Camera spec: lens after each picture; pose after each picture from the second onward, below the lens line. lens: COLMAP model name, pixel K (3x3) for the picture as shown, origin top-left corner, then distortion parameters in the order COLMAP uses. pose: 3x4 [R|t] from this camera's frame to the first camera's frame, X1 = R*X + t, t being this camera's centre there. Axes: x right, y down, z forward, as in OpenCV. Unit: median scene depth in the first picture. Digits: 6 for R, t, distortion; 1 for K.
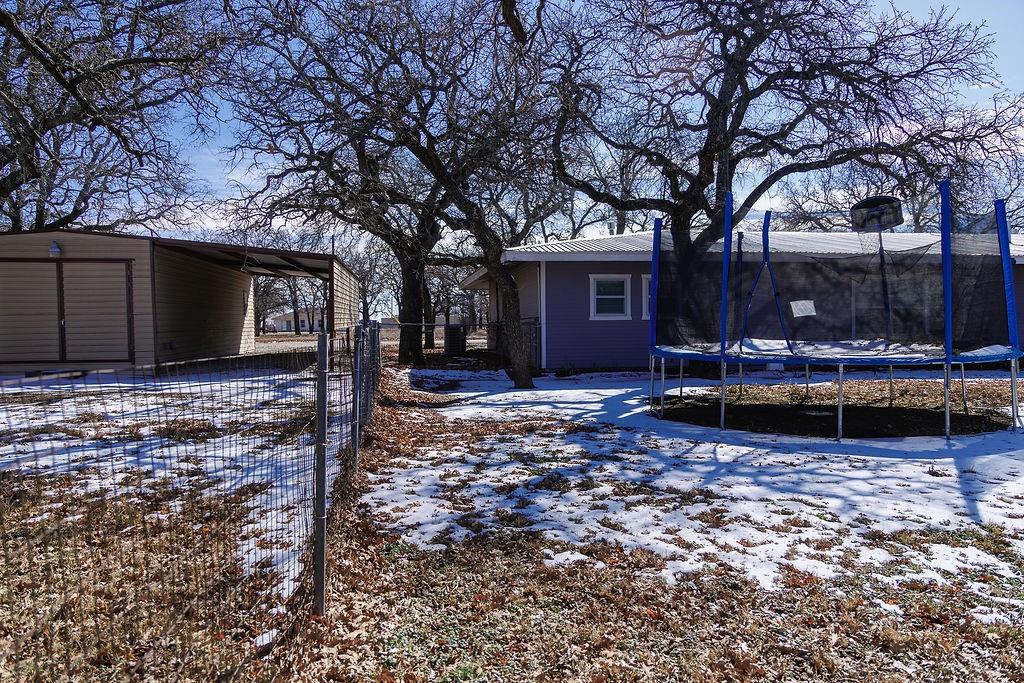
lens RADIAL K [[744.9, 0, 482.8], [0, 744.9, 339.5], [0, 0, 1]] dist [0.044405, -0.025865]
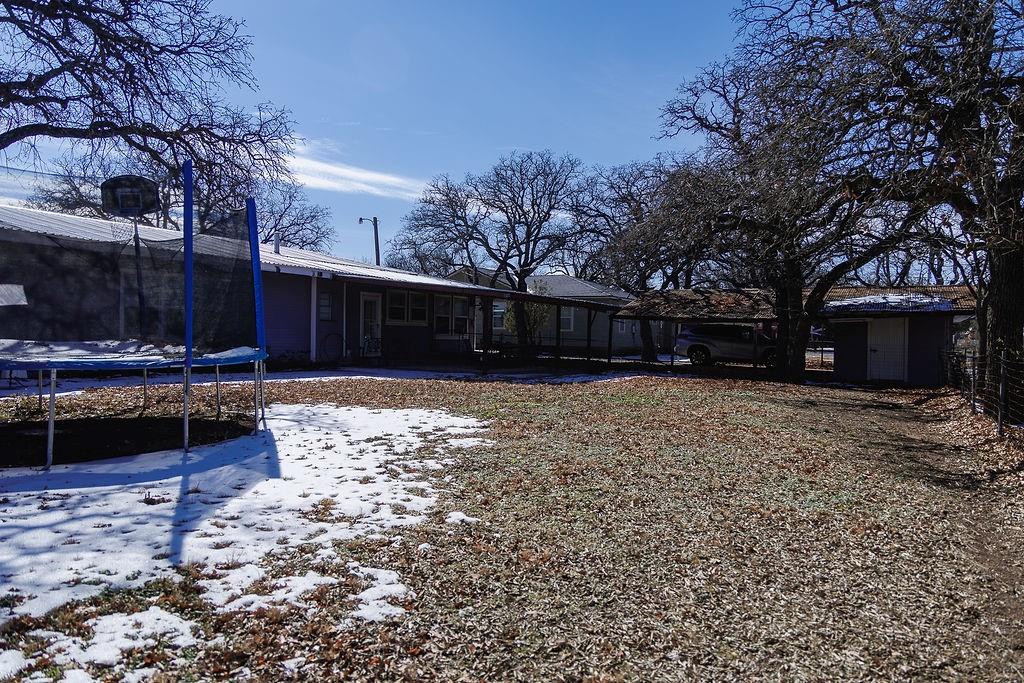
lens RADIAL K [[744.9, 0, 512.6], [0, 744.9, 343.4], [0, 0, 1]] dist [0.044405, -0.025865]
pose [[0.629548, 0.011661, 0.776874, 0.162838], [-0.011122, 0.999920, -0.005996, 0.005401], [-0.776882, -0.004866, 0.629627, 0.141337]]
